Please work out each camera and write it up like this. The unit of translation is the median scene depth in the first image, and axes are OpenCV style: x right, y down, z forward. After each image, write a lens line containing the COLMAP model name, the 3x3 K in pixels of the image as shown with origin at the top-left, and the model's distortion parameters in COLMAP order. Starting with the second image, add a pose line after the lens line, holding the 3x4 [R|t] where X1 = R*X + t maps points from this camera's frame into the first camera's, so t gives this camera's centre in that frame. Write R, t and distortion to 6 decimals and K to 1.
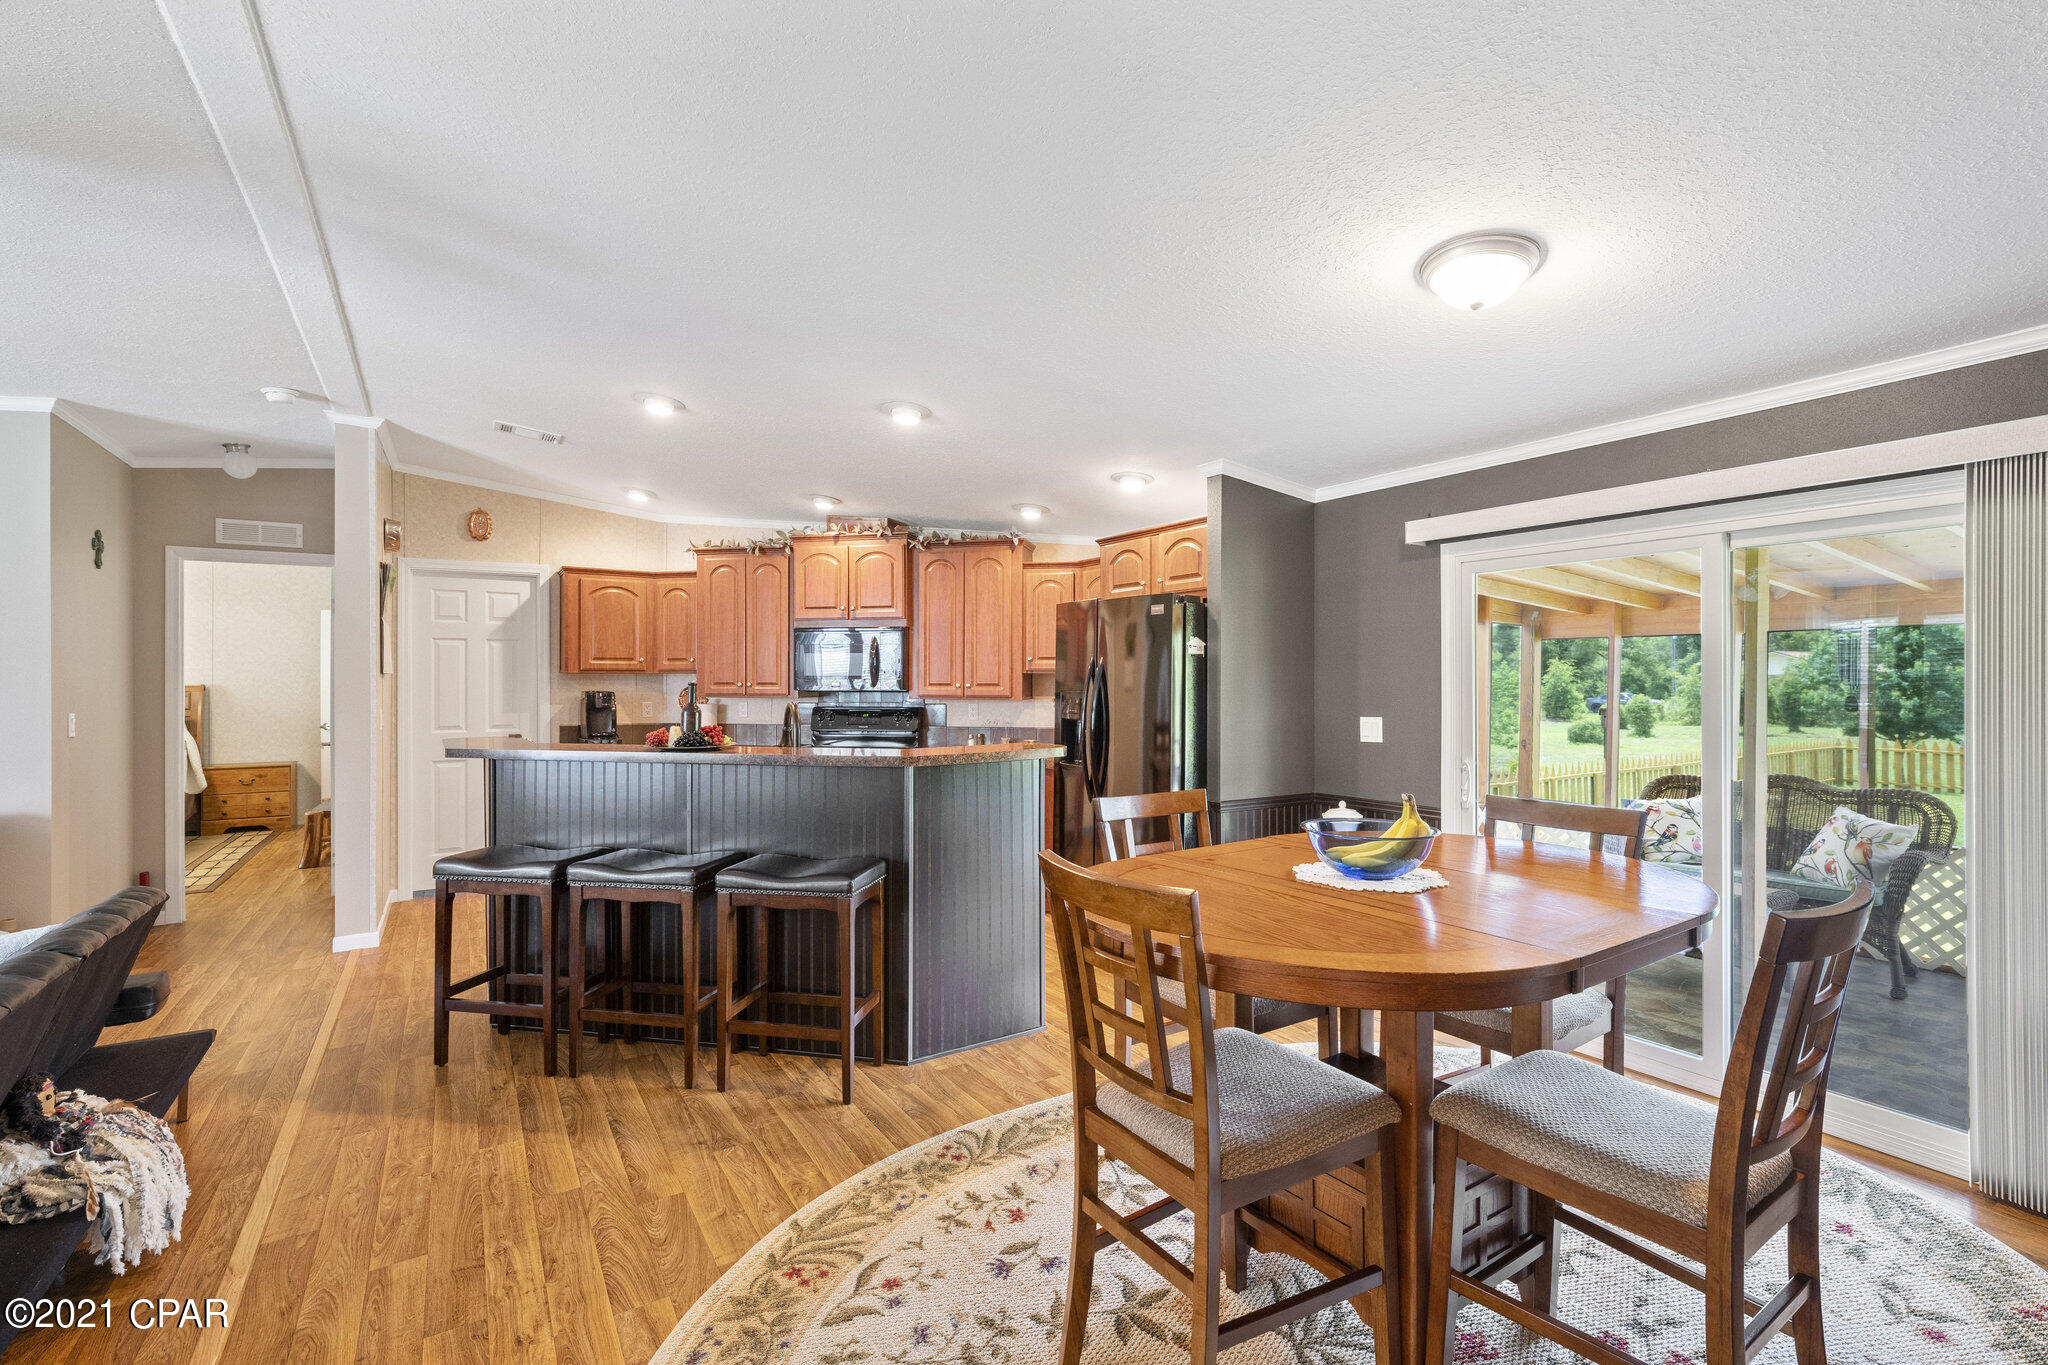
lens RADIAL K [[902.3, 0, 1027.4], [0, 902.3, 676.1], [0, 0, 1]] dist [-0.002238, 0.002649]
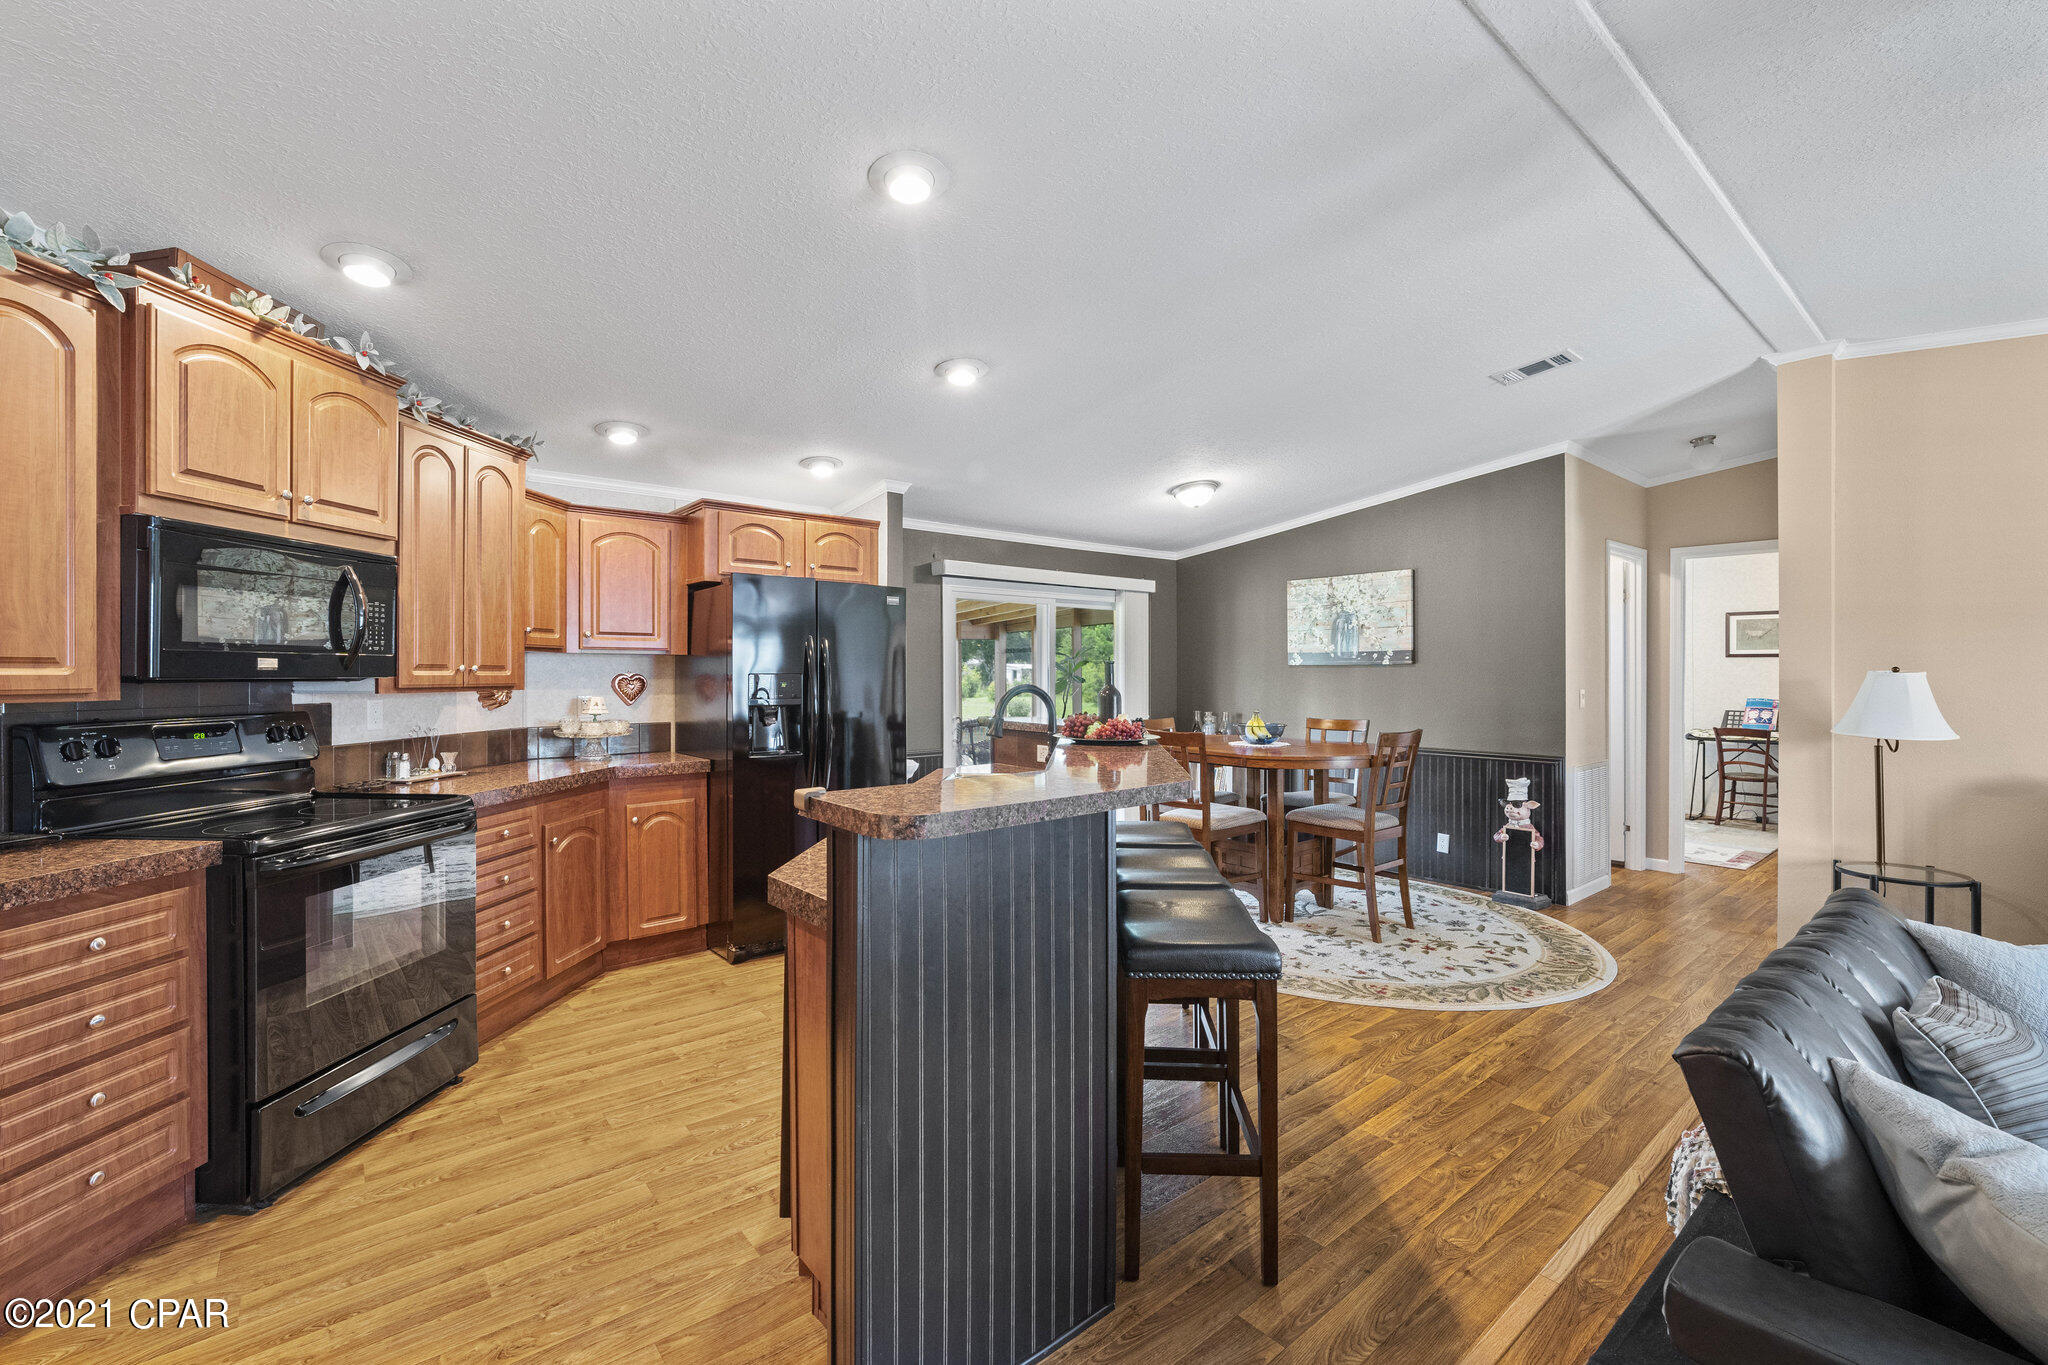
lens RADIAL K [[867.0, 0, 1022.8], [0, 867.0, 676.9], [0, 0, 1]] dist [-0.009892, 0.002961]
pose [[-0.128091, -0.005457, 0.991747, -1.716606], [-0.006451, 0.999968, 0.004669, 0.027220], [-0.991741, -0.005799, -0.128122, 1.771374]]
